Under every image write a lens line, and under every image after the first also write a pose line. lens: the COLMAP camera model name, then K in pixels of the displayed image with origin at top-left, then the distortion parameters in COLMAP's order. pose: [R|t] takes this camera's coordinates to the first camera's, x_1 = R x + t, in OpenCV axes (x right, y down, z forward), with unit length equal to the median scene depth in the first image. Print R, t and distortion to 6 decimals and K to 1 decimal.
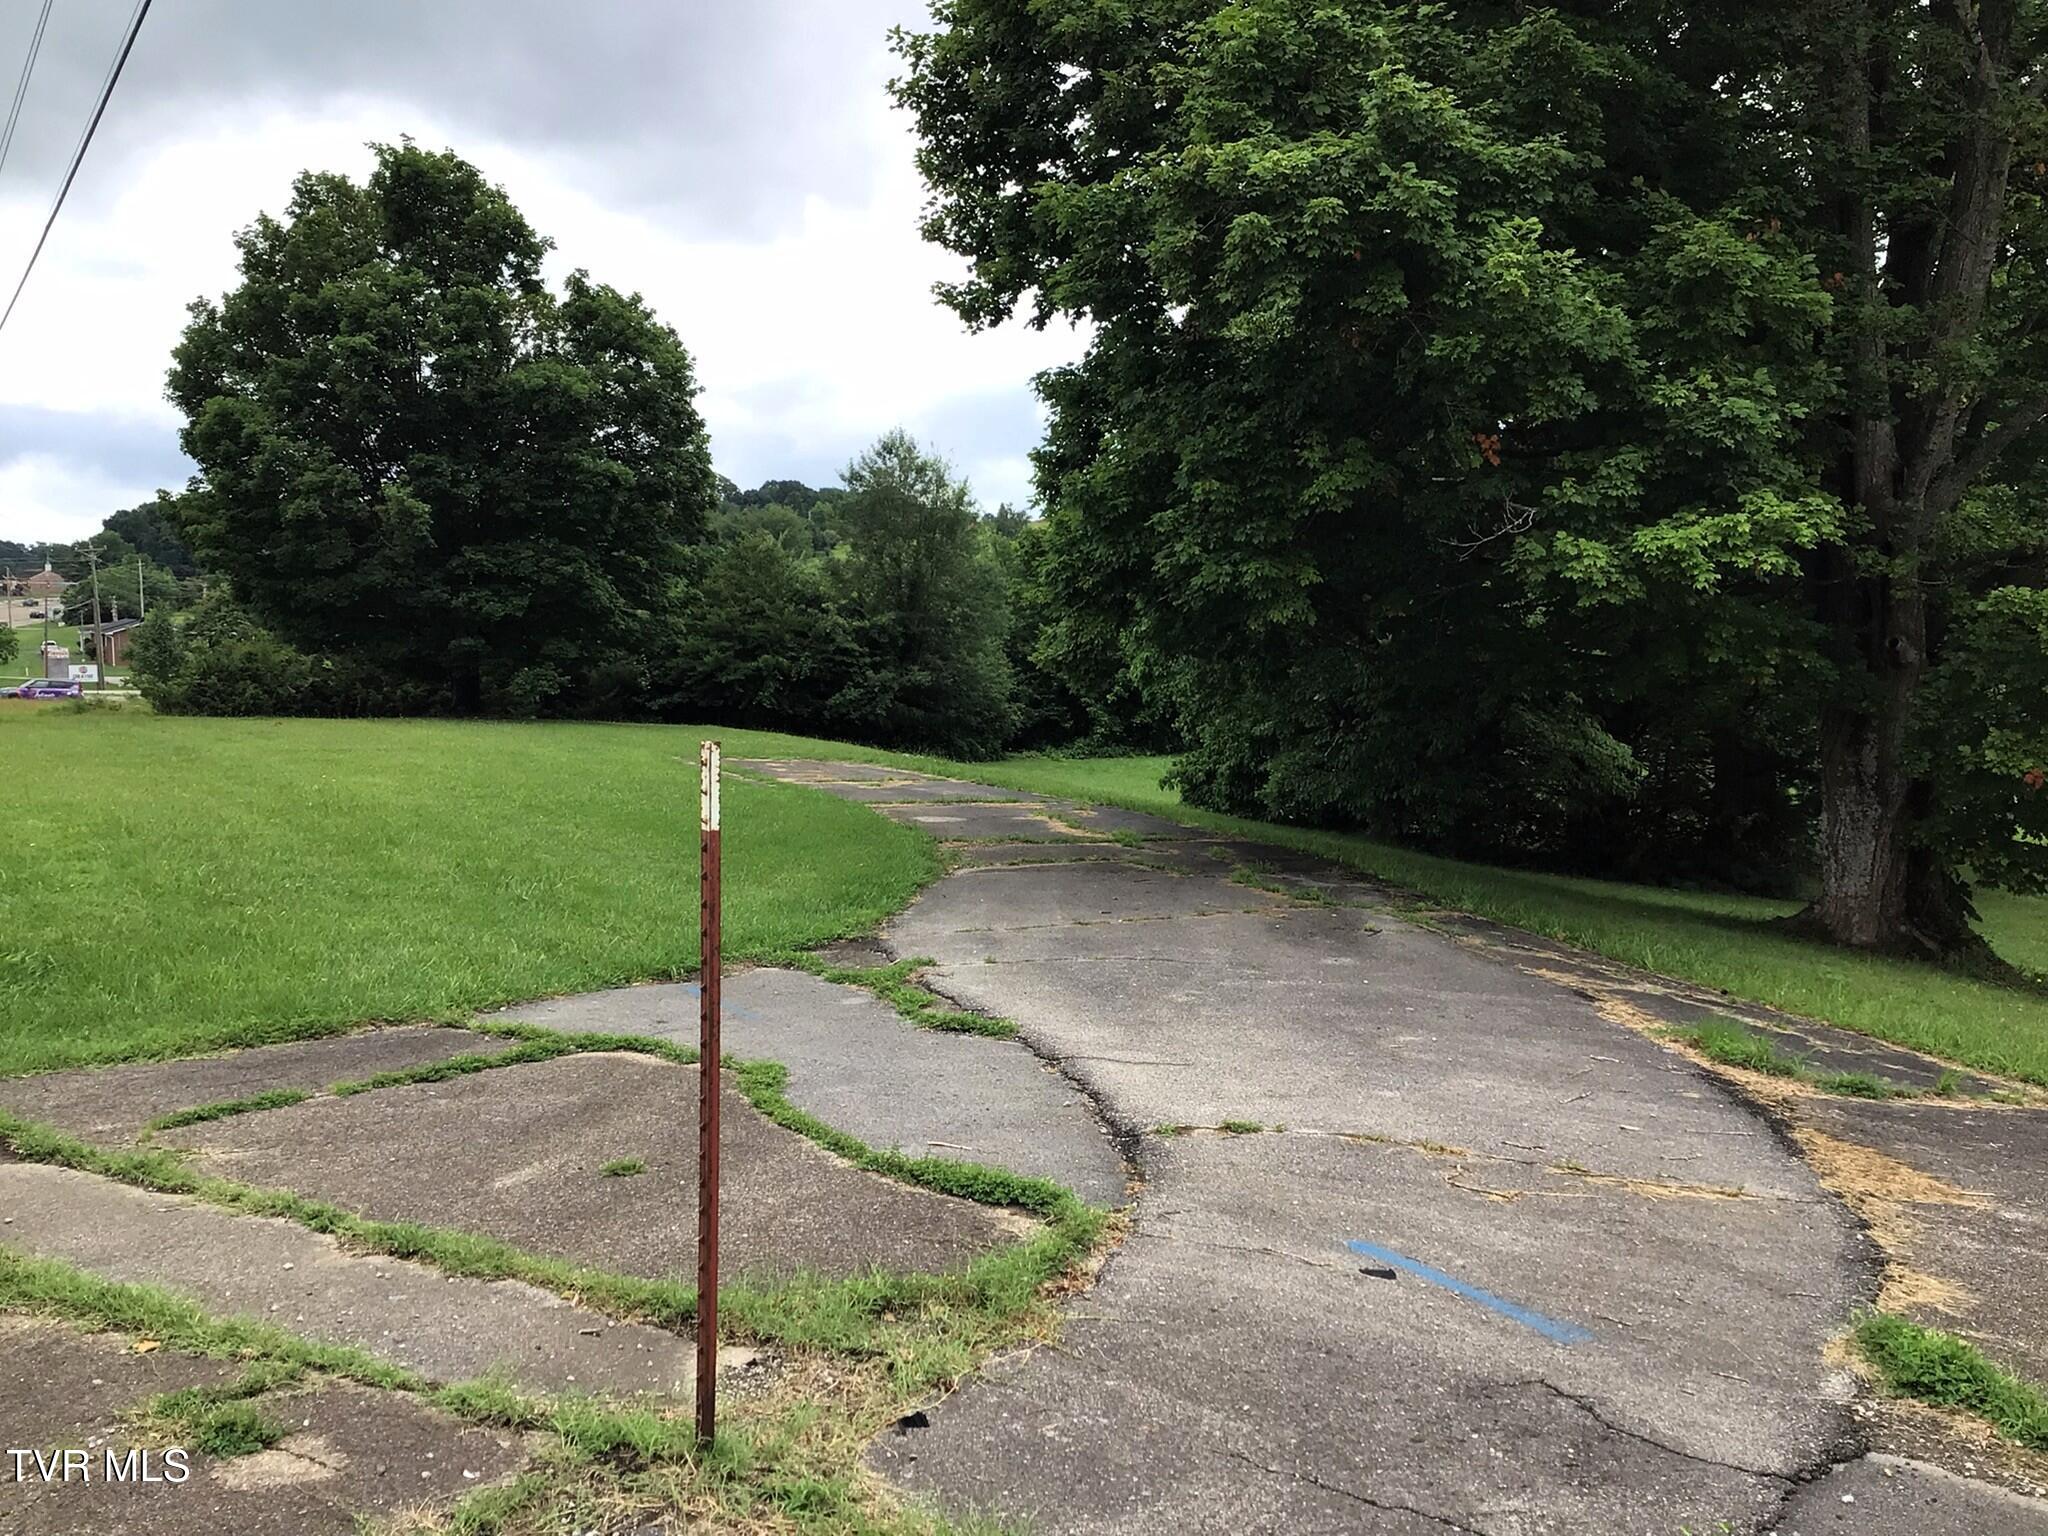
lens RADIAL K [[1853.8, 0, 1018.1], [0, 1853.8, 776.2], [0, 0, 1]] dist [0.087964, -0.120886]
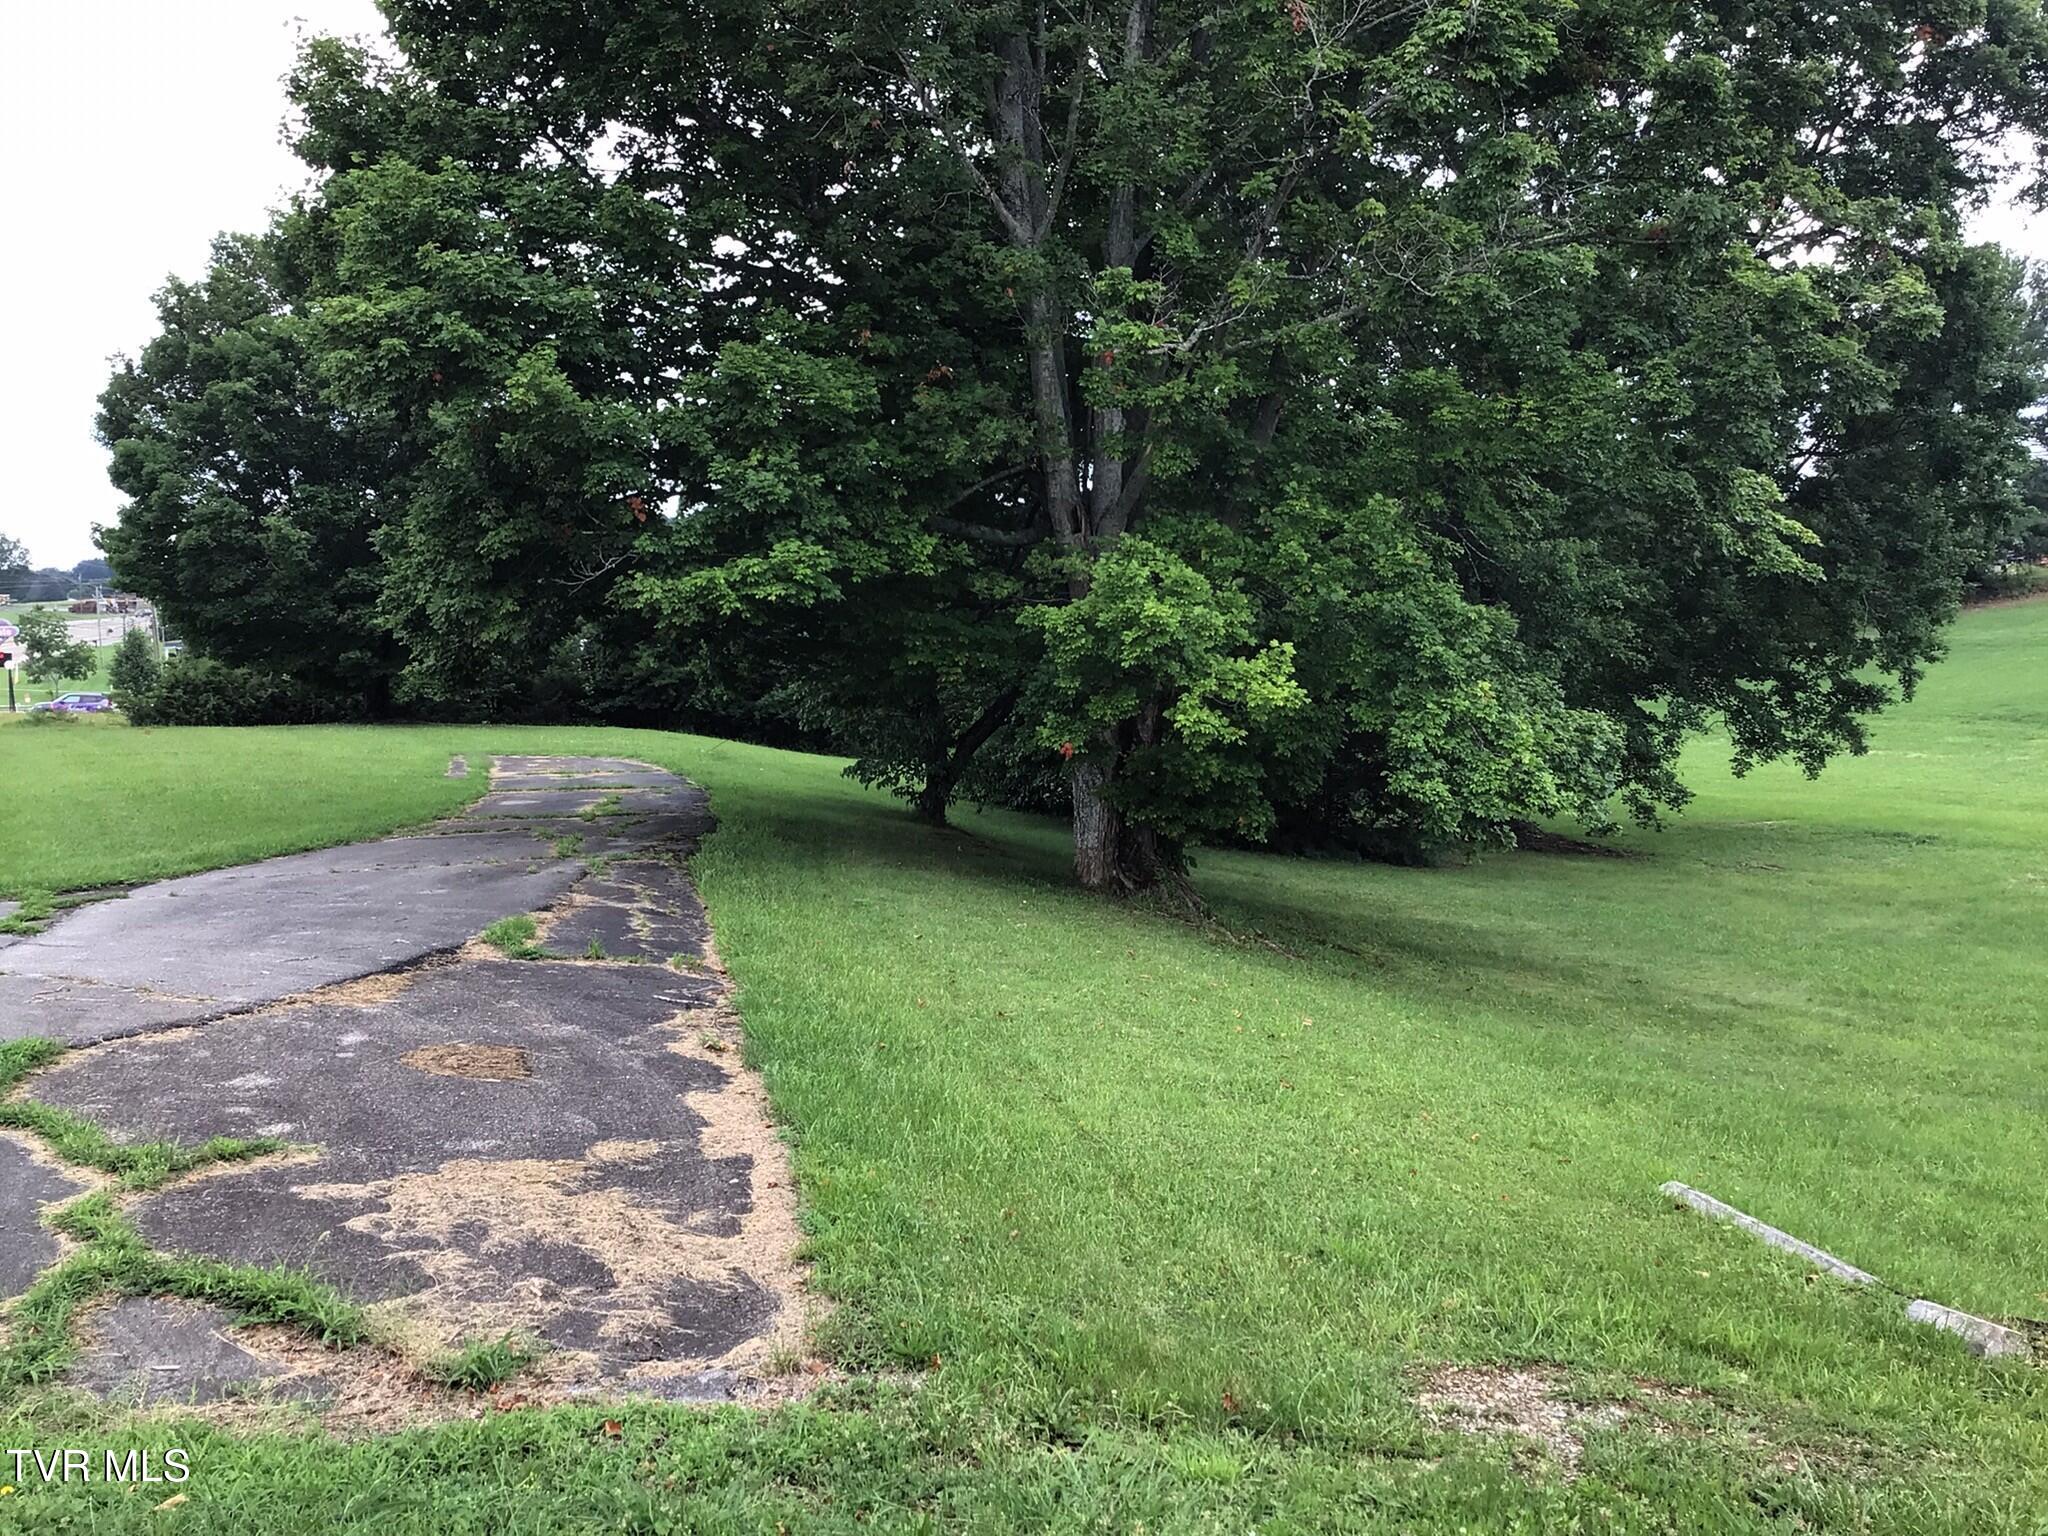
lens RADIAL K [[1853.8, 0, 1030.4], [0, 1853.8, 758.4], [0, 0, 1]] dist [0.087964, -0.120886]
pose [[0.998558, -0.015610, -0.051356, 0.153417], [0.015195, 0.999849, -0.008465, 0.004472], [0.051480, 0.007673, 0.998645, -0.077818]]
